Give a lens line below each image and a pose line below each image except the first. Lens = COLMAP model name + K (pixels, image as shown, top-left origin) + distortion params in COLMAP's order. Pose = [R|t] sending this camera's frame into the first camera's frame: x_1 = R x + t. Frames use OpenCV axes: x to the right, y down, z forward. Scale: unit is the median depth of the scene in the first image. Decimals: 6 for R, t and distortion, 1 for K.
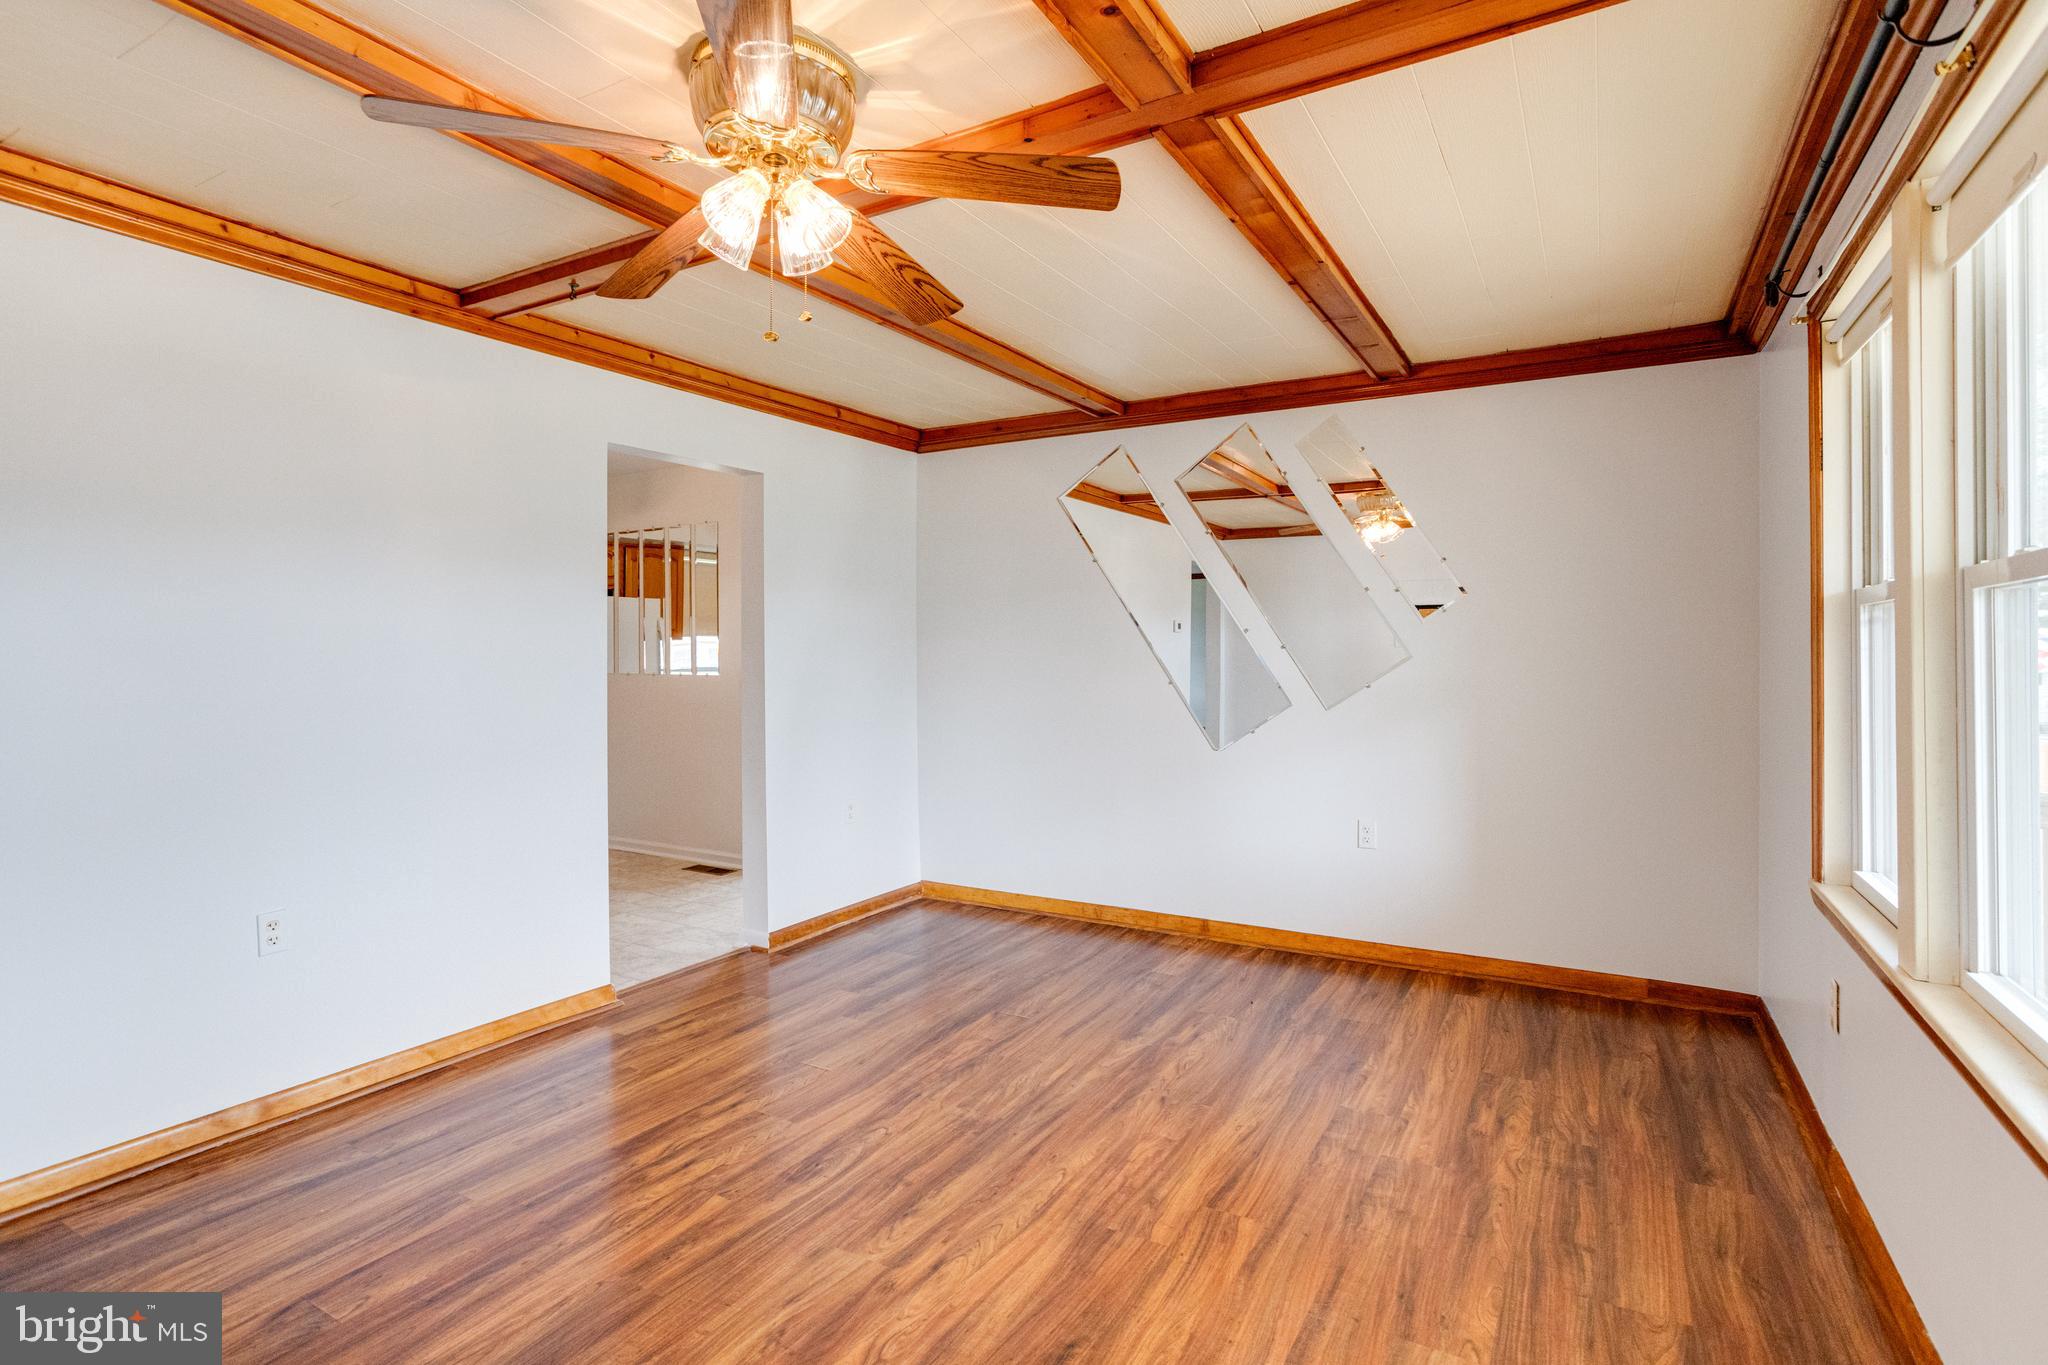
lens RADIAL K [[1001.2, 0, 1028.6], [0, 1001.2, 671.0], [0, 0, 1]] dist [0.000020, 0.000295]
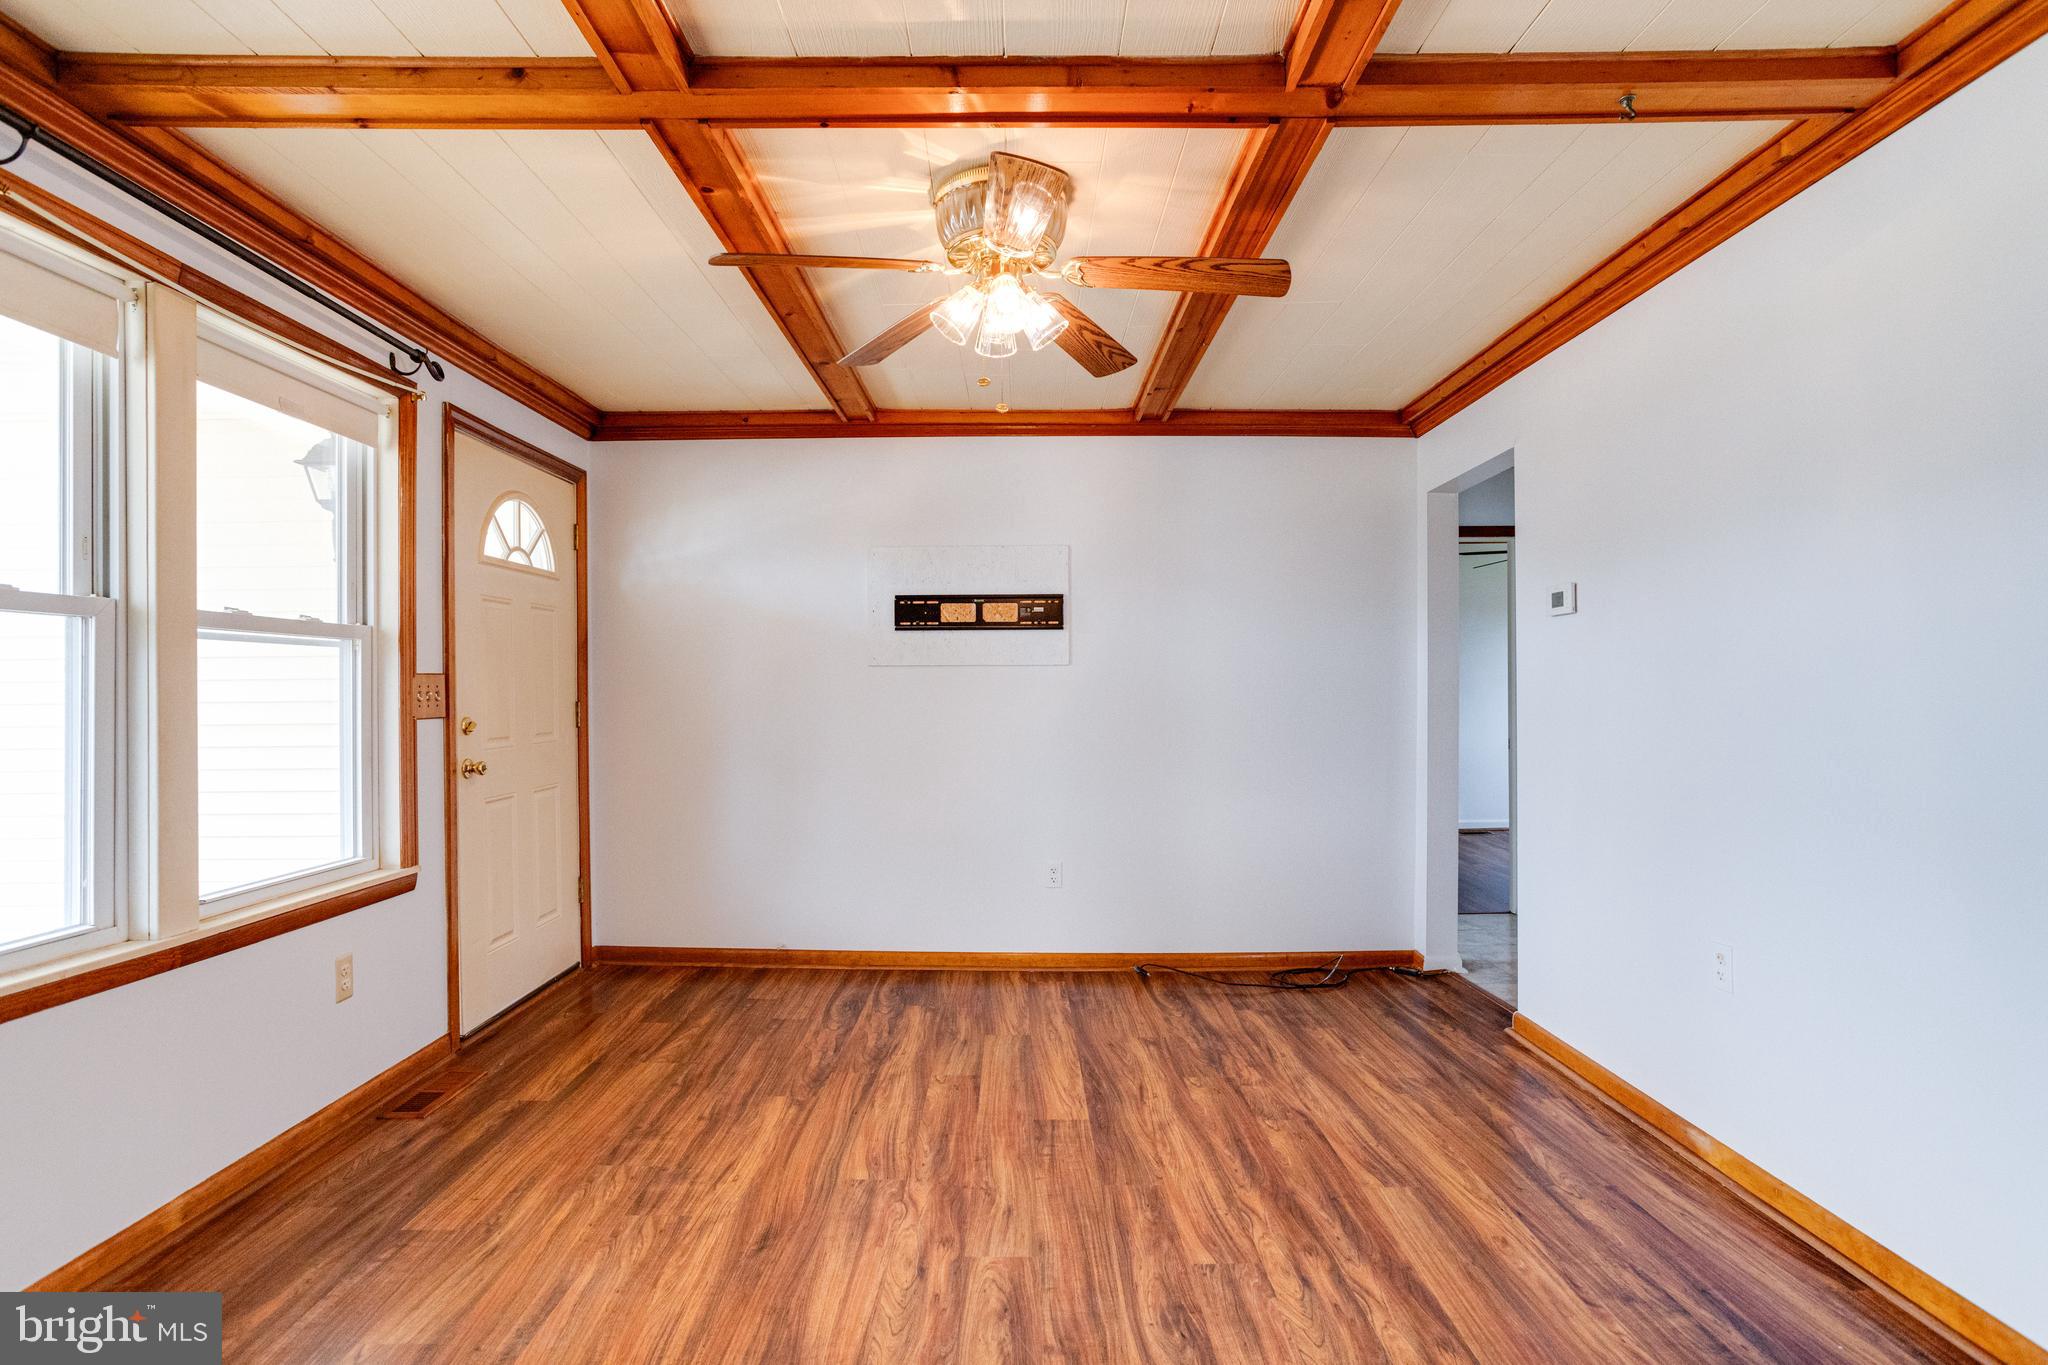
lens RADIAL K [[1001.2, 0, 1026.3], [0, 1001.2, 685.0], [0, 0, 1]] dist [0.000020, 0.000295]
pose [[-0.860412, 0.004426, -0.509580, 0.317233], [0.003008, 0.999989, 0.003607, 0.000575], [0.509591, 0.001570, -0.860416, 1.850699]]
